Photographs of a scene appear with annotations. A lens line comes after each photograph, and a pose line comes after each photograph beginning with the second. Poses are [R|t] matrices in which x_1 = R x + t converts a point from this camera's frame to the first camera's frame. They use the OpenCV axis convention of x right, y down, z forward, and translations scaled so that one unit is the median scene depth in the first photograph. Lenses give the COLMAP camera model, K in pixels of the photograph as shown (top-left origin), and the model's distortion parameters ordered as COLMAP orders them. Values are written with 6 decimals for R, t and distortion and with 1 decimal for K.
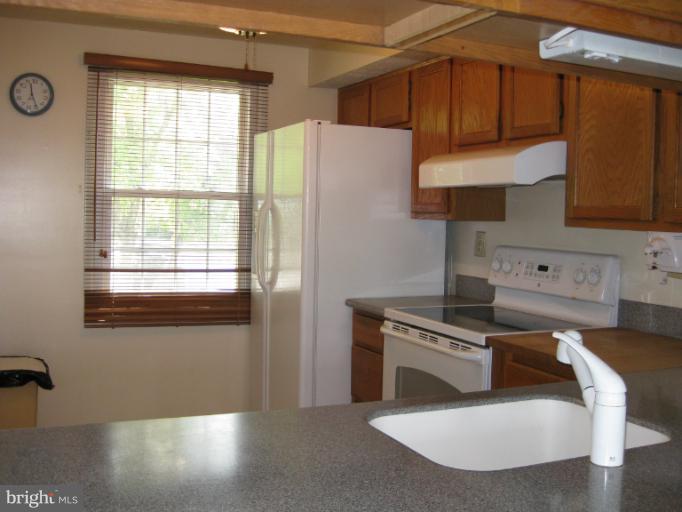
lens RADIAL K [[750.9, 0, 341.0], [0, 750.9, 256.0], [0, 0, 1]] dist [-0.138289, 0.064380]
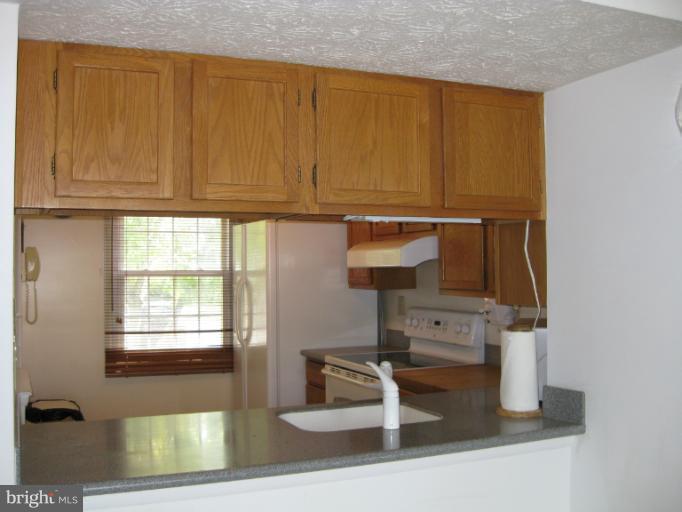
lens RADIAL K [[750.9, 0, 341.0], [0, 750.9, 256.0], [0, 0, 1]] dist [-0.138289, 0.064380]
pose [[0.999534, -0.030268, -0.004072, 0.085893], [0.029887, 0.996841, -0.073590, -0.009212], [0.006287, 0.073433, 0.997280, -0.334058]]
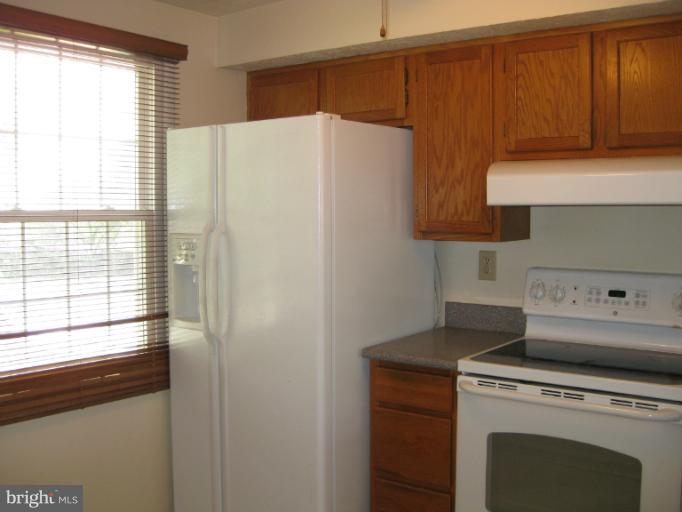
lens RADIAL K [[750.9, 0, 341.0], [0, 750.9, 256.0], [0, 0, 1]] dist [-0.138289, 0.064380]
pose [[0.880476, -0.054547, 0.470942, -0.355221], [0.050128, 0.998502, 0.021933, -0.053362], [-0.471433, 0.004296, 0.881891, 0.324757]]
